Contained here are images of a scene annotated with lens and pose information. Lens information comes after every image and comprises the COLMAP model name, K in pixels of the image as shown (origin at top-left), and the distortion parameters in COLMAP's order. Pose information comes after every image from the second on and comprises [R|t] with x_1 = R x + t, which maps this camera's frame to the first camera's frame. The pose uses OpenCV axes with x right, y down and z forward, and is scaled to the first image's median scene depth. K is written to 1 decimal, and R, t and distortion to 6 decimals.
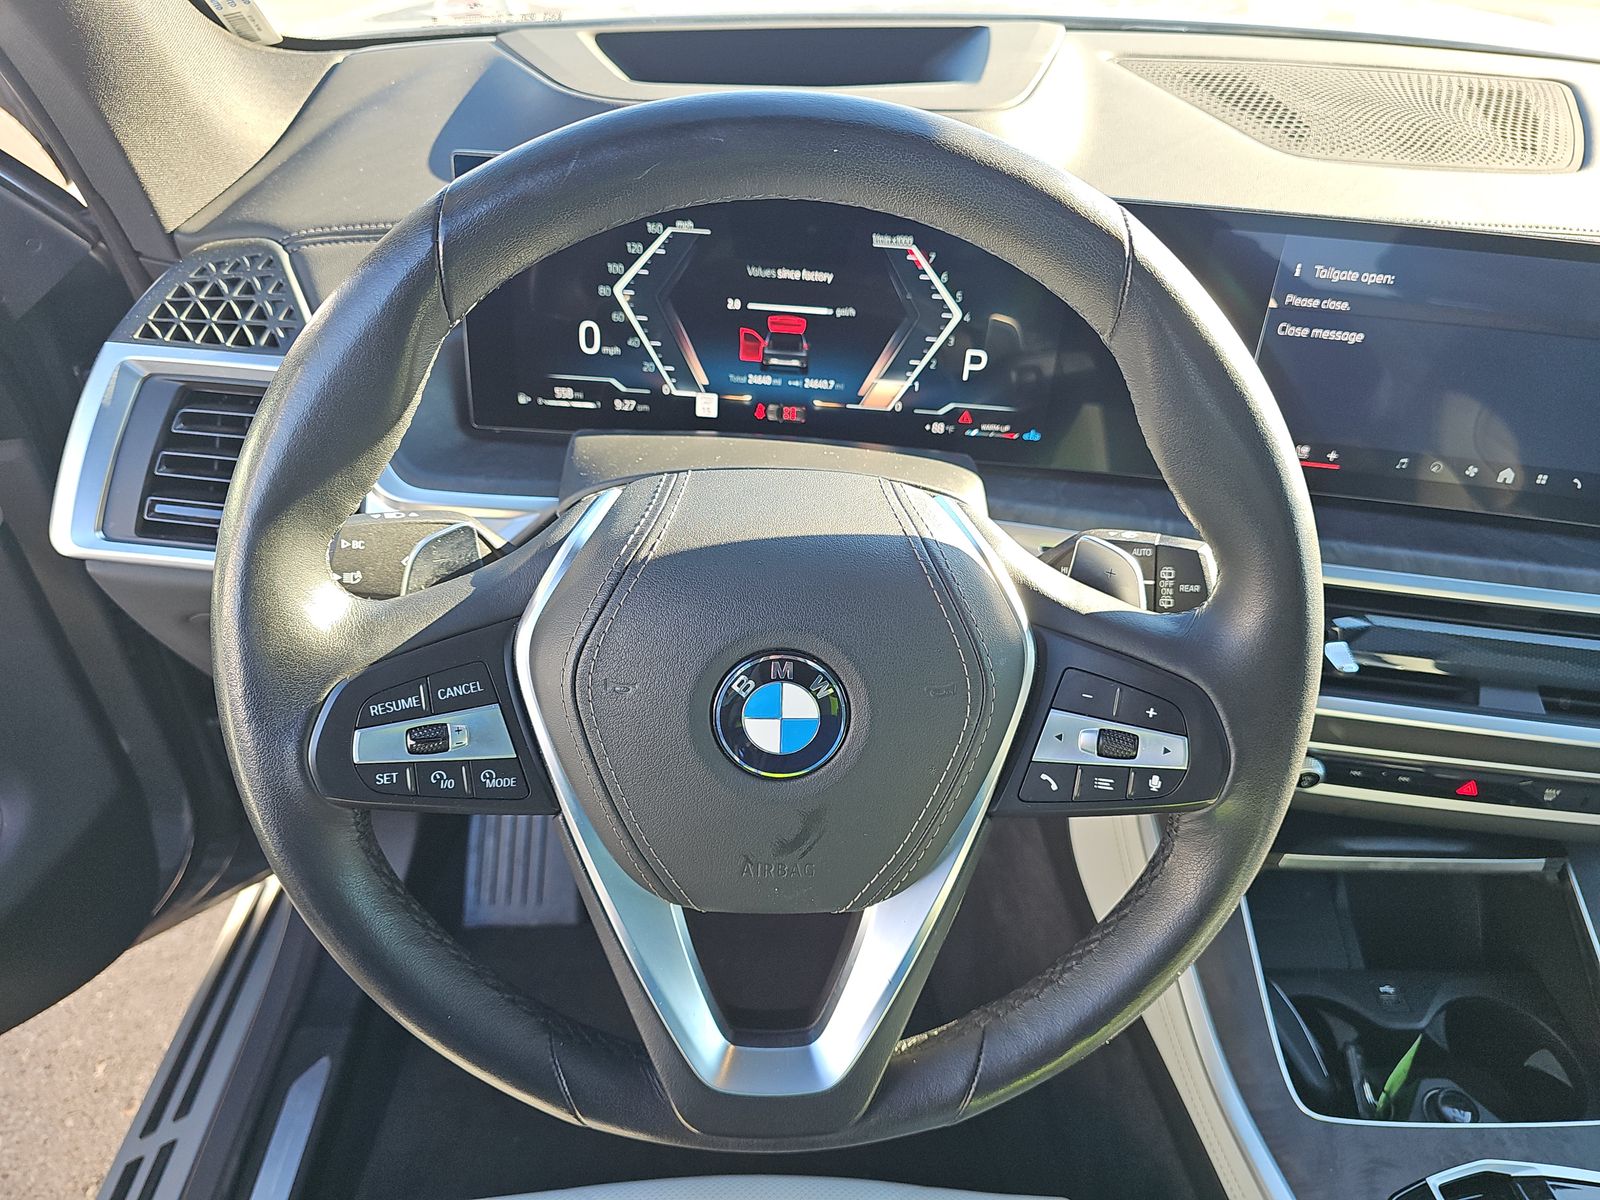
lens RADIAL K [[1082.2, 0, 804.9], [0, 1082.2, 617.0], [0, 0, 1]] dist [0.040304, -0.039964]
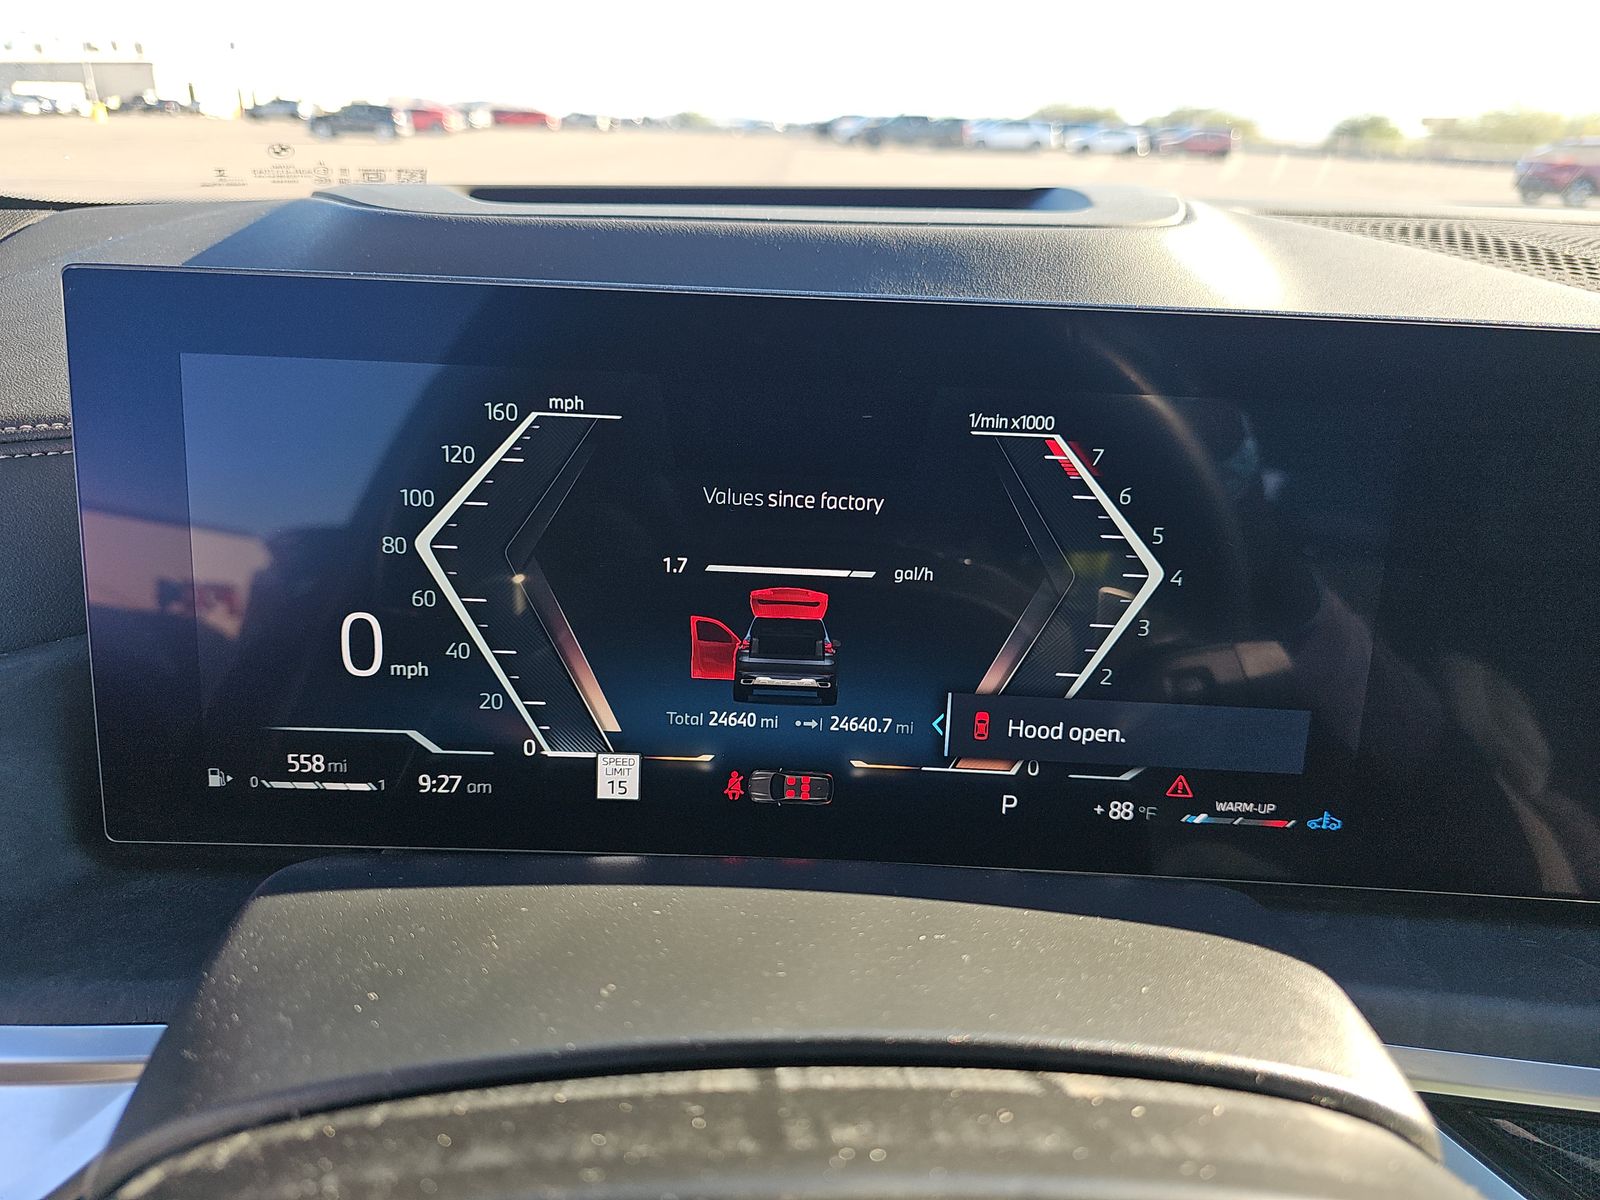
lens RADIAL K [[1082.2, 0, 795.1], [0, 1082.2, 602.1], [0, 0, 1]] dist [0.040304, -0.039964]
pose [[0.999377, -0.028444, 0.020883, -0.024119], [0.033115, 0.960407, -0.276626, -0.143327], [-0.012188, 0.277145, 0.960751, 0.560471]]
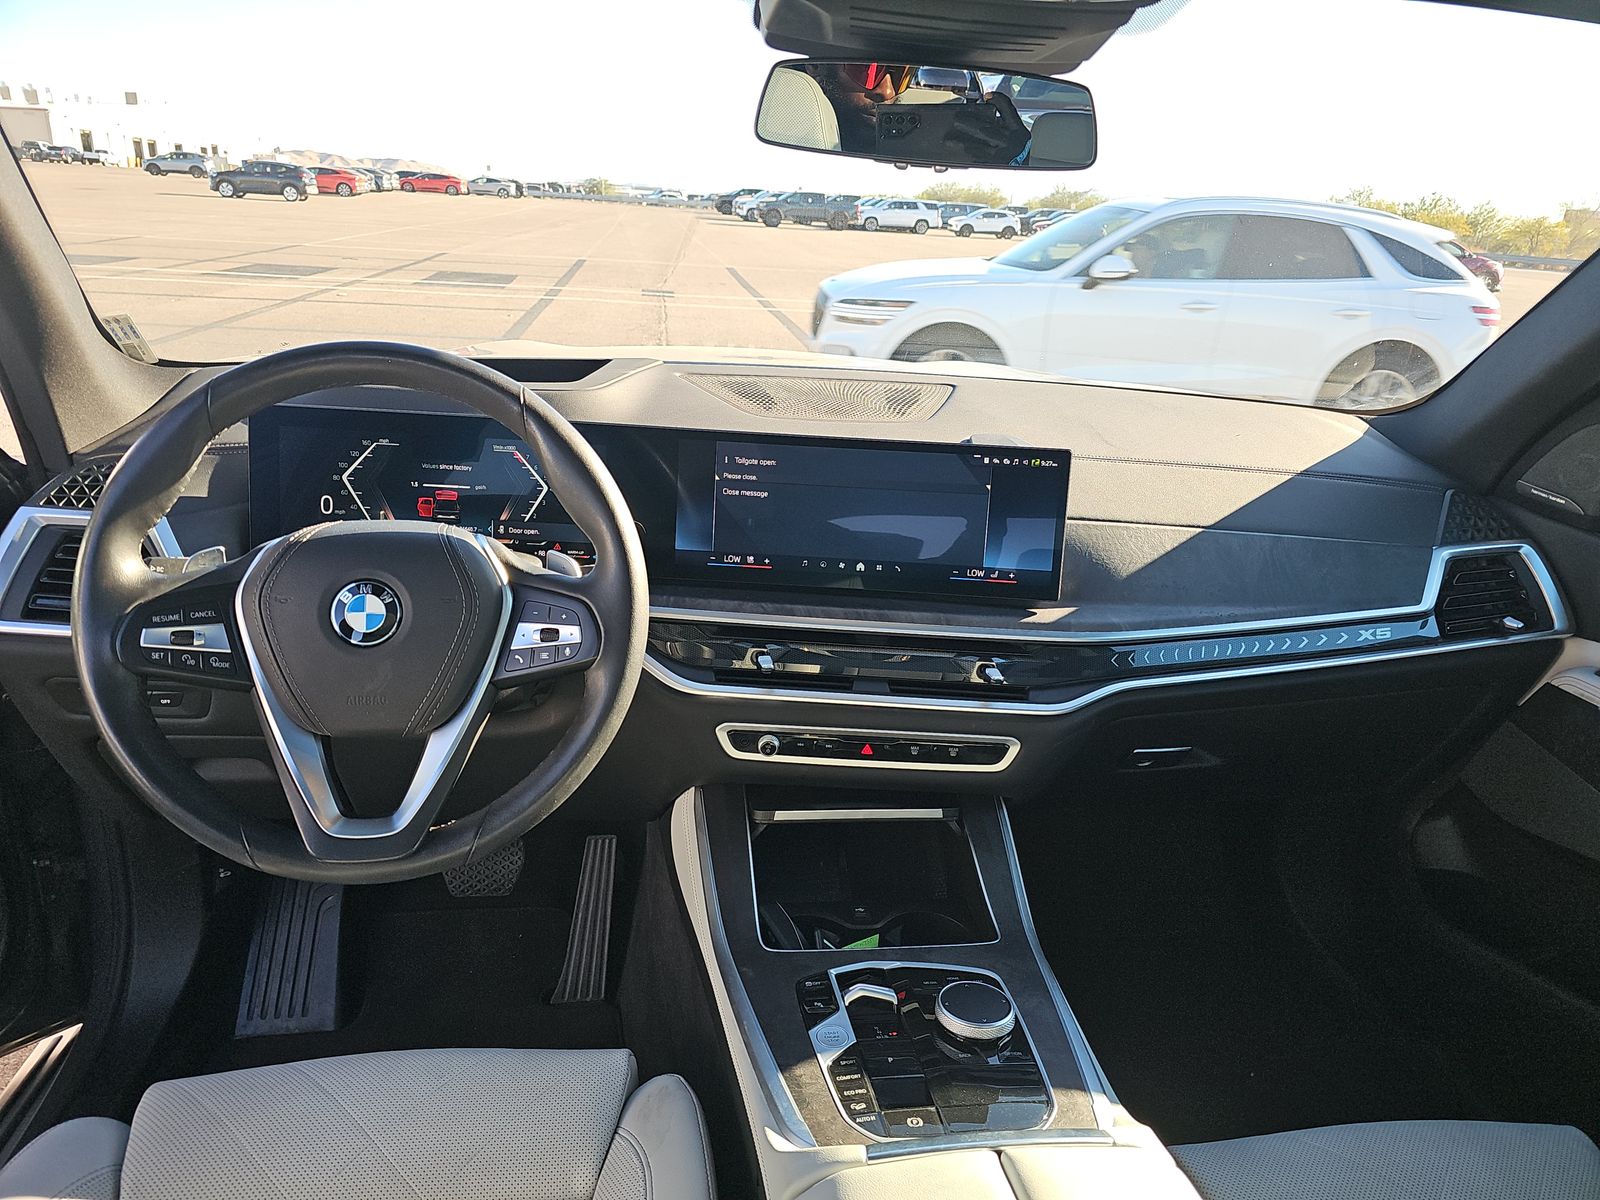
lens RADIAL K [[1082.2, 0, 816.7], [0, 1082.2, 613.2], [0, 0, 1]] dist [0.040304, -0.039964]
pose [[0.992605, -0.029312, 0.117800, 0.364026], [0.064999, 0.947913, -0.311828, 0.494553], [-0.102524, 0.317179, 0.942808, -0.644795]]
